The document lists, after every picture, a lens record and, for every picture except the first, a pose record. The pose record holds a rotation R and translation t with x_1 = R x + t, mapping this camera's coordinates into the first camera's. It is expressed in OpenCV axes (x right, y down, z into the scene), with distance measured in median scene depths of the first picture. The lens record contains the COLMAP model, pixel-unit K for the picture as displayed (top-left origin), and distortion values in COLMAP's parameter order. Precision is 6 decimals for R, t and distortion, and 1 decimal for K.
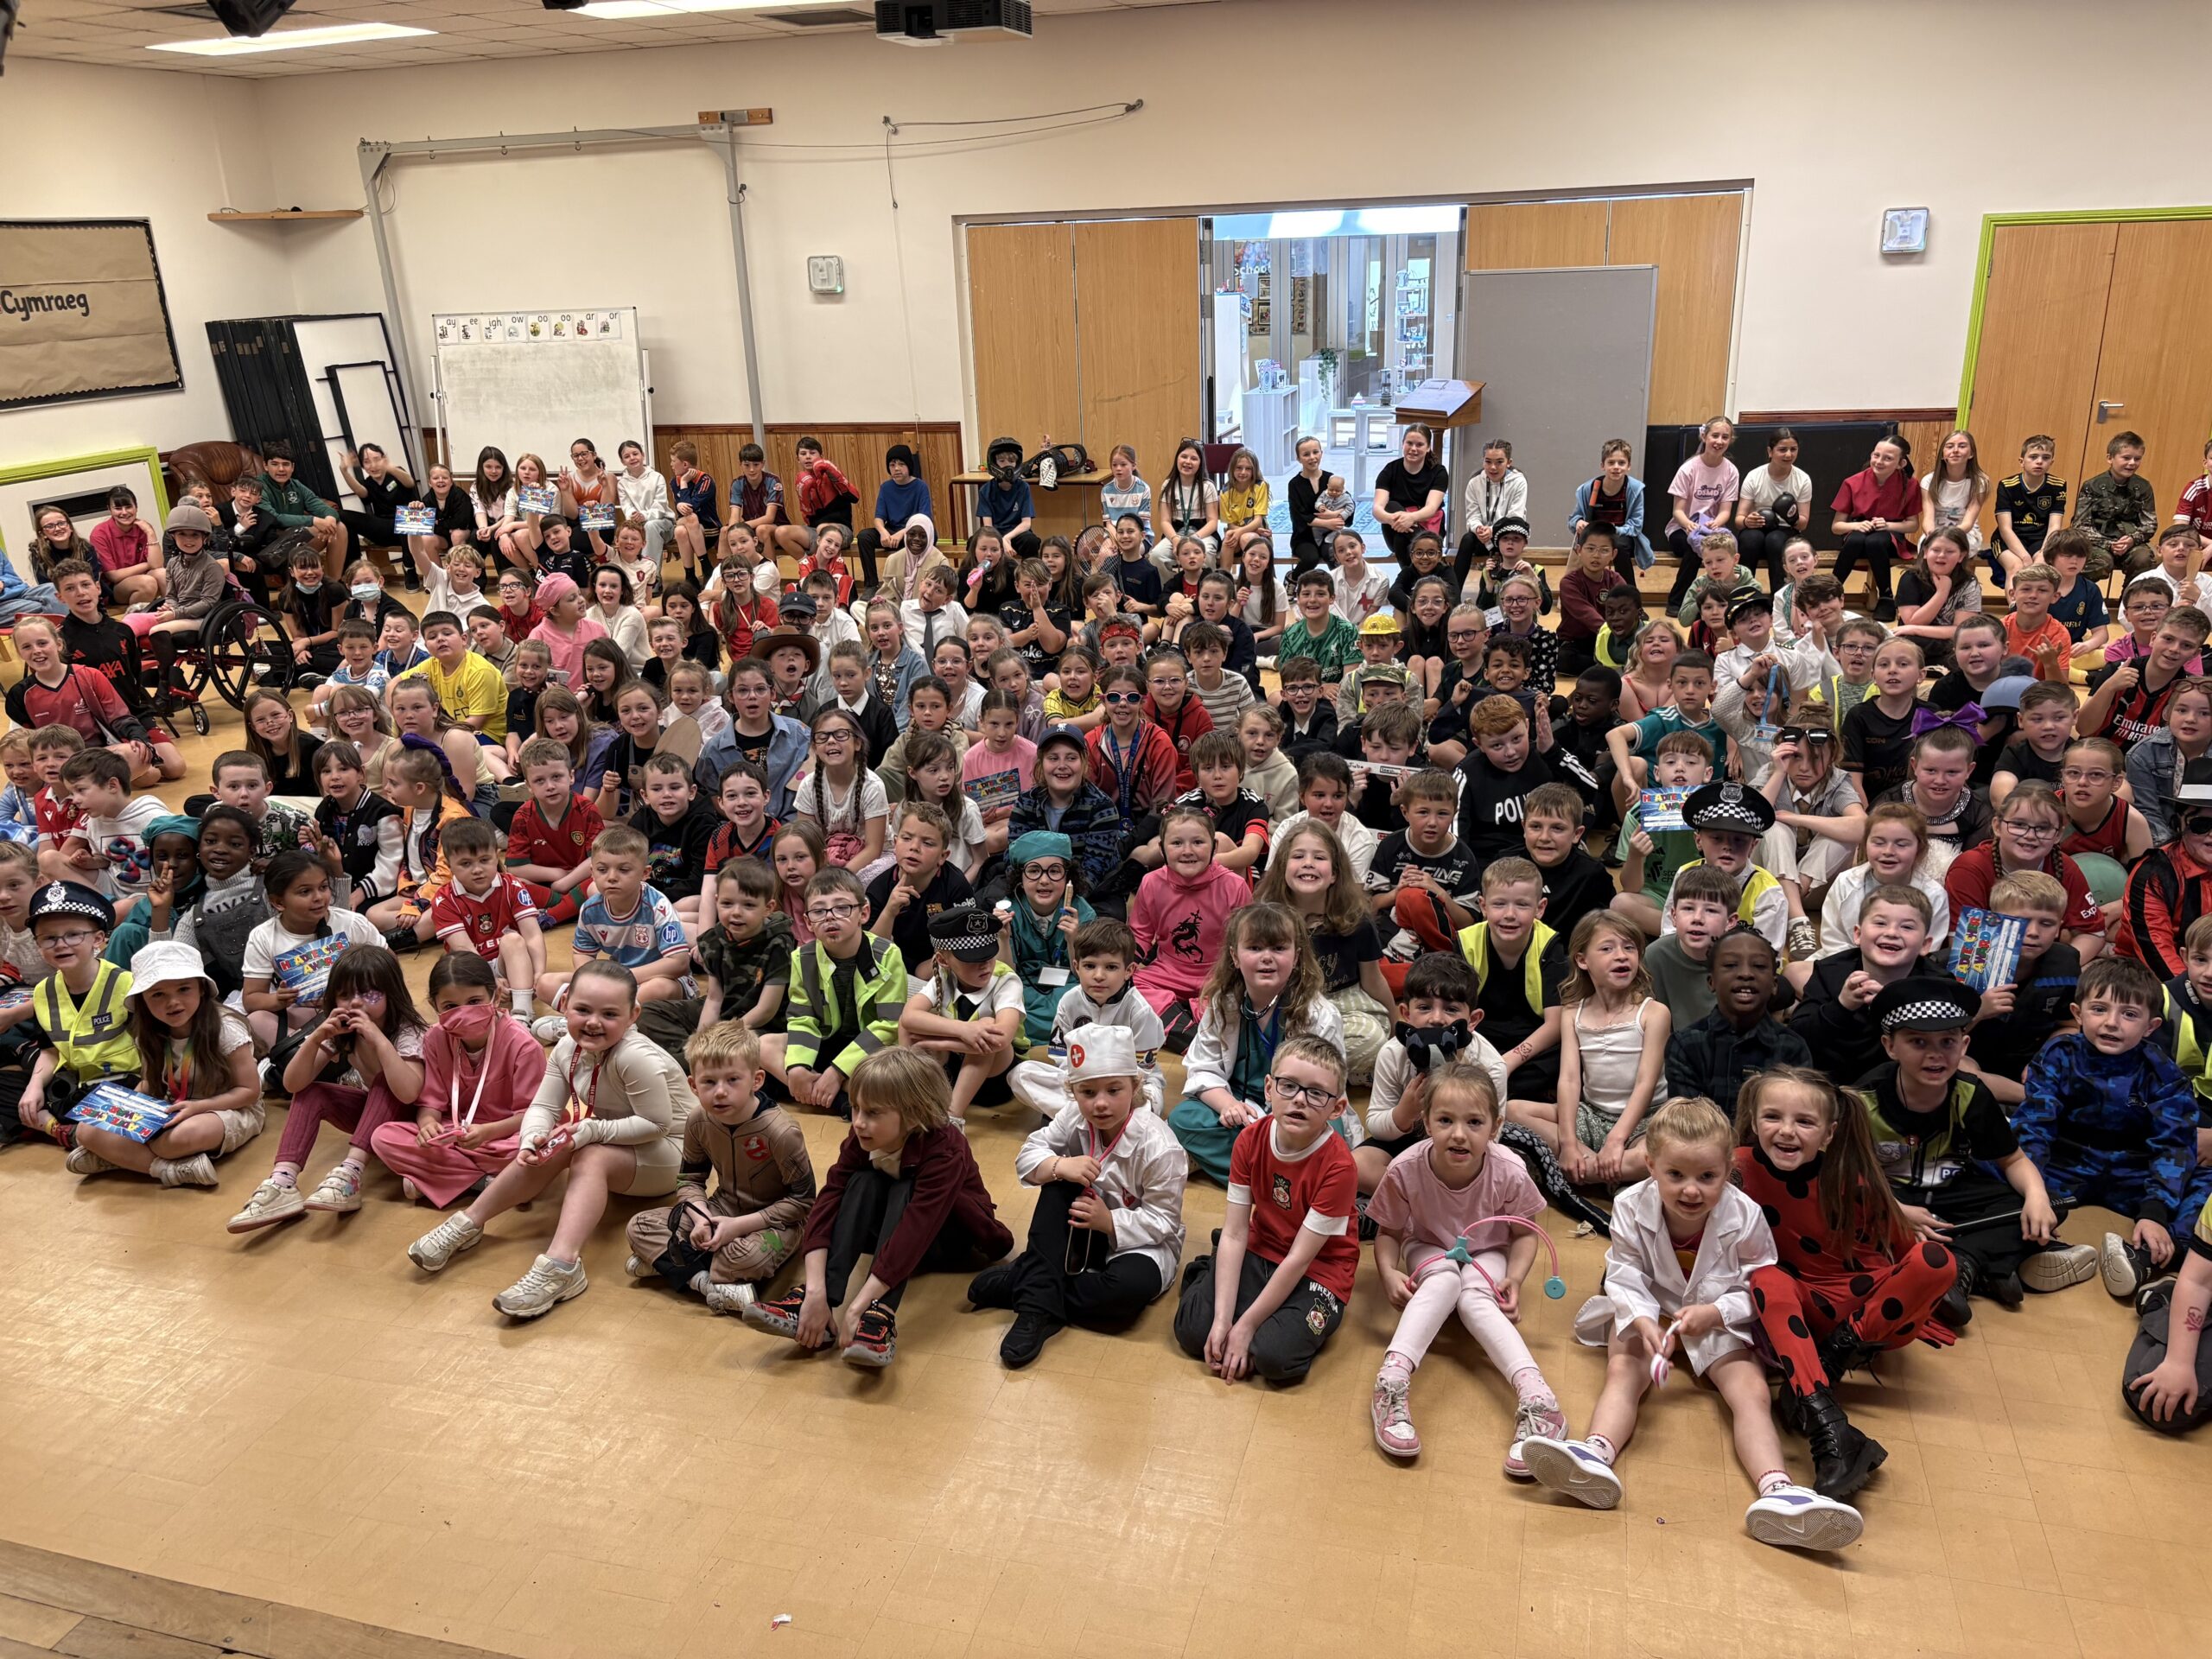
lens RADIAL K [[1658.7, 0, 1071.4], [0, 1658.7, 829.6], [0, 0, 1]] dist [0.001853, -0.004490]
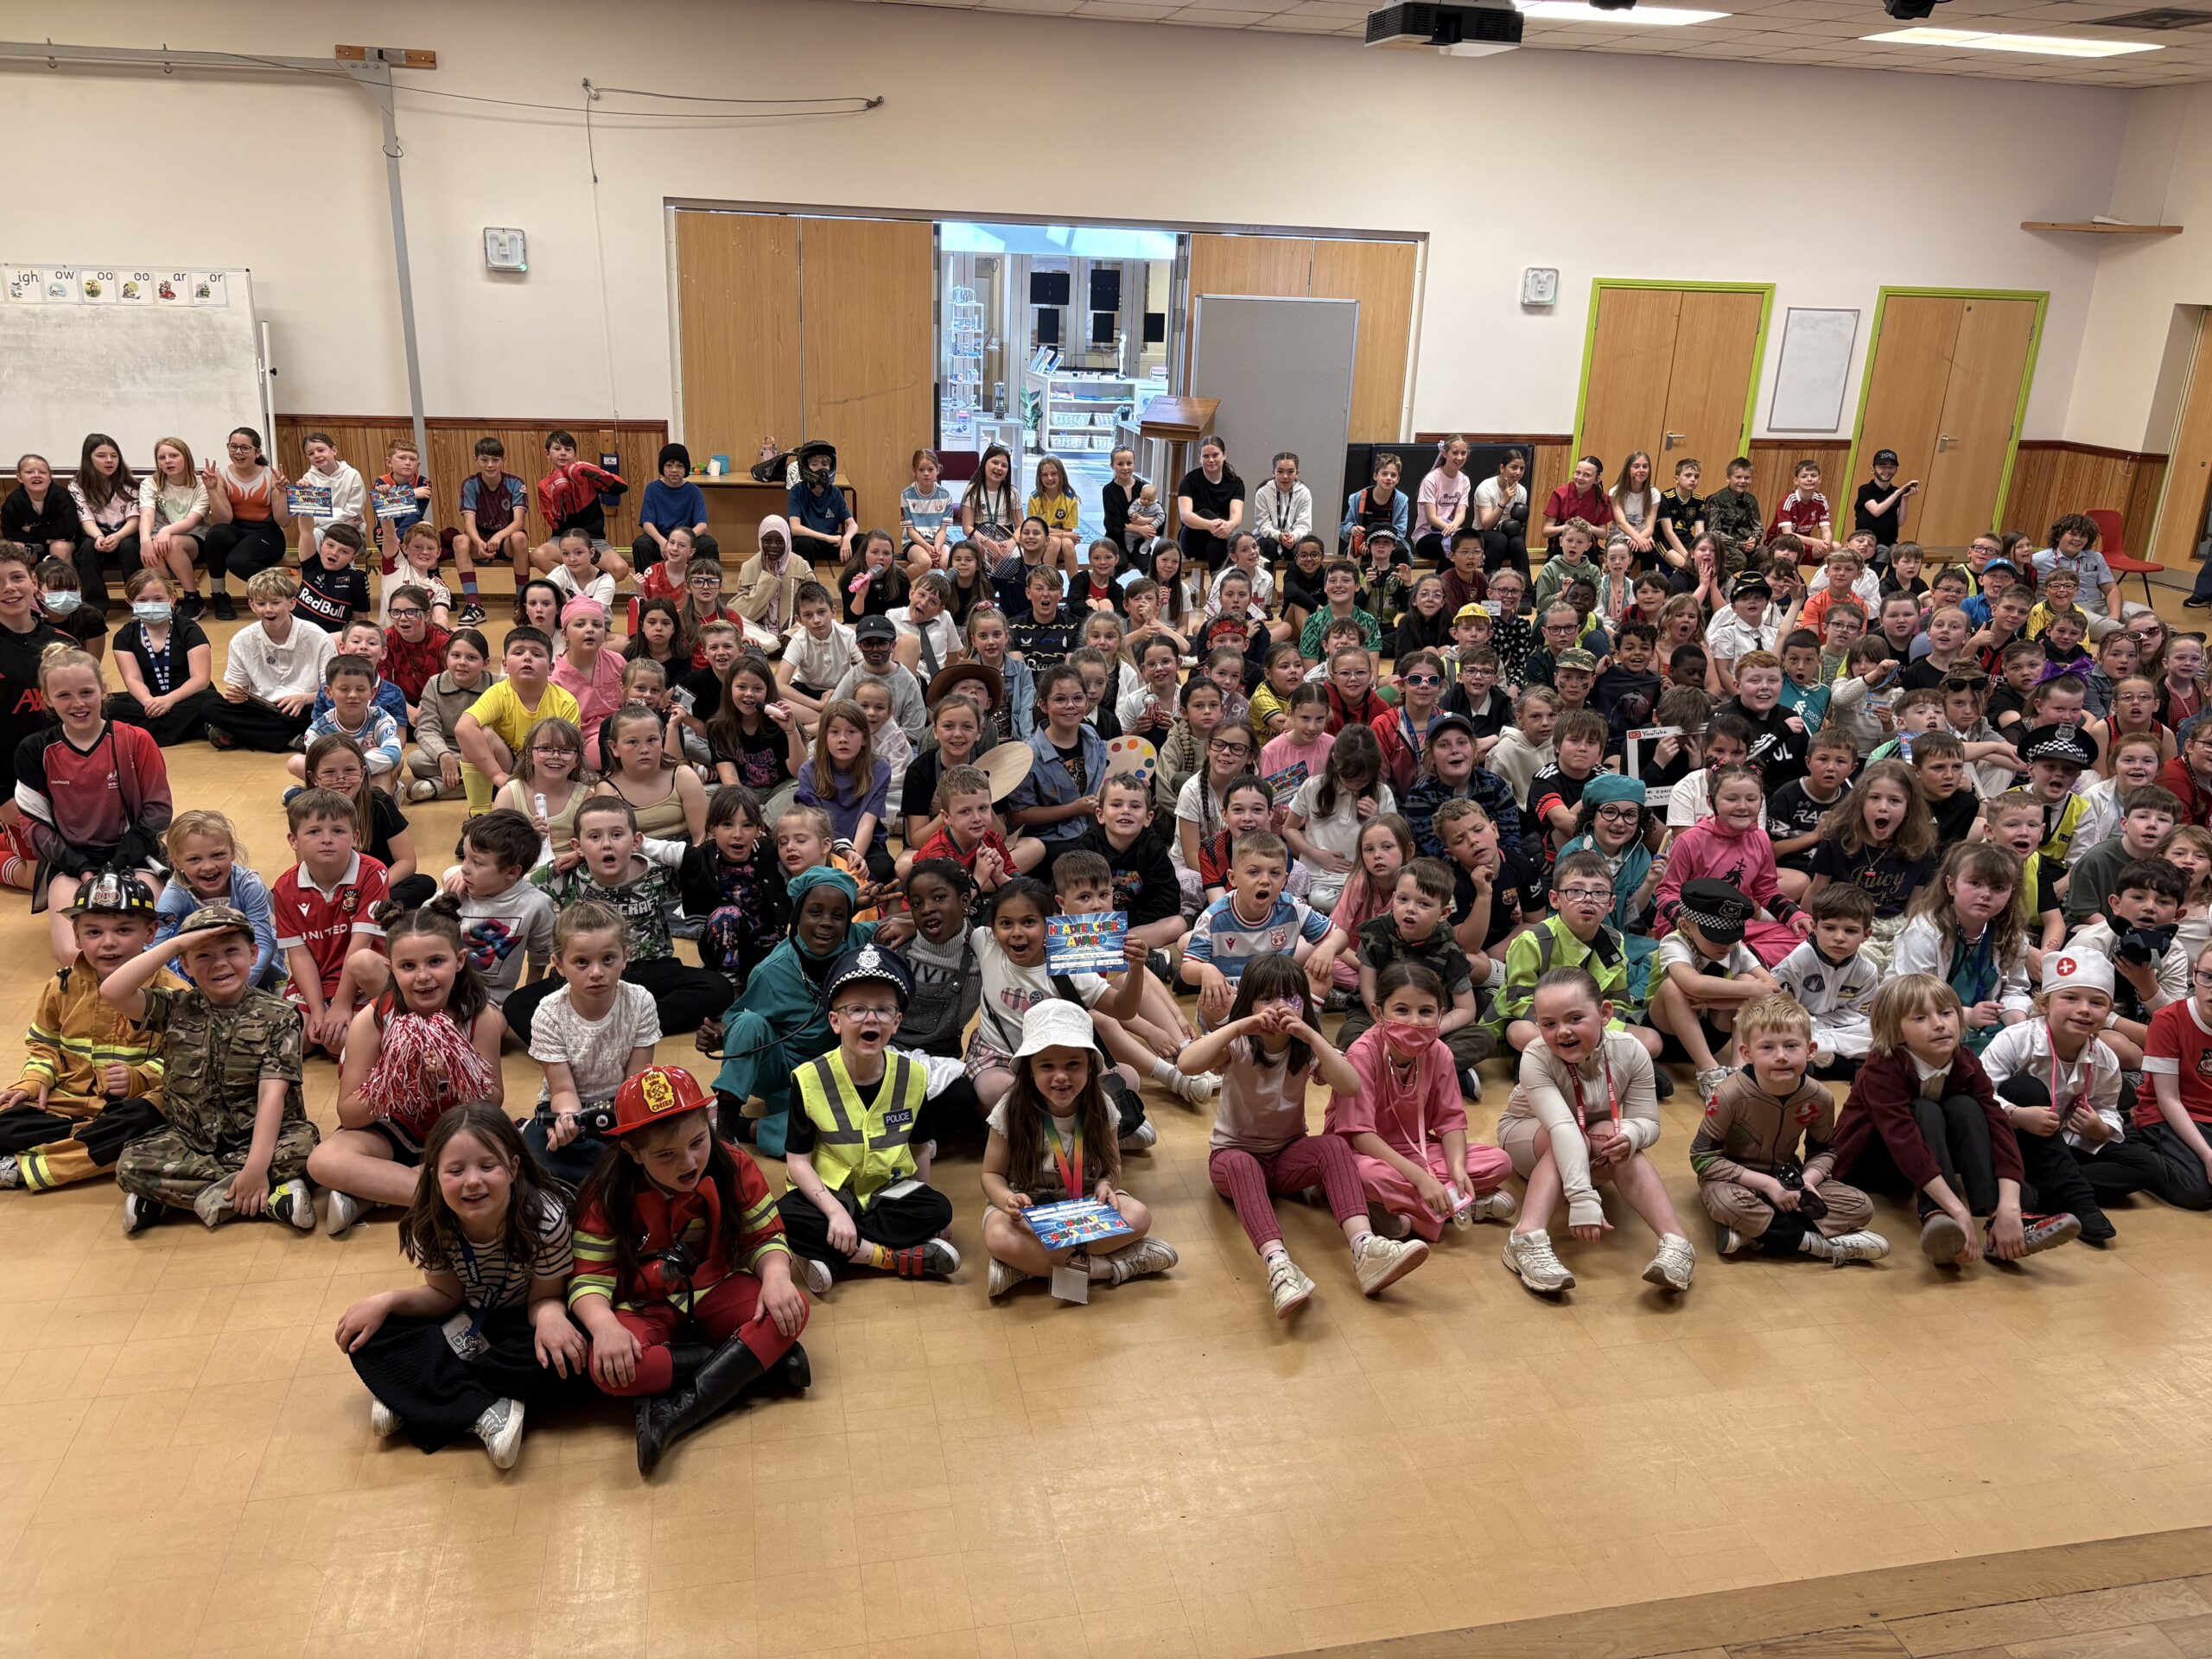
lens RADIAL K [[1658.7, 0, 1071.4], [0, 1658.7, 829.6], [0, 0, 1]] dist [0.001853, -0.004490]
pose [[0.878198, -0.083525, 0.470948, -0.368757], [0.090381, 0.995874, 0.008085, -0.008944], [-0.469680, 0.035465, 0.882124, 0.106286]]
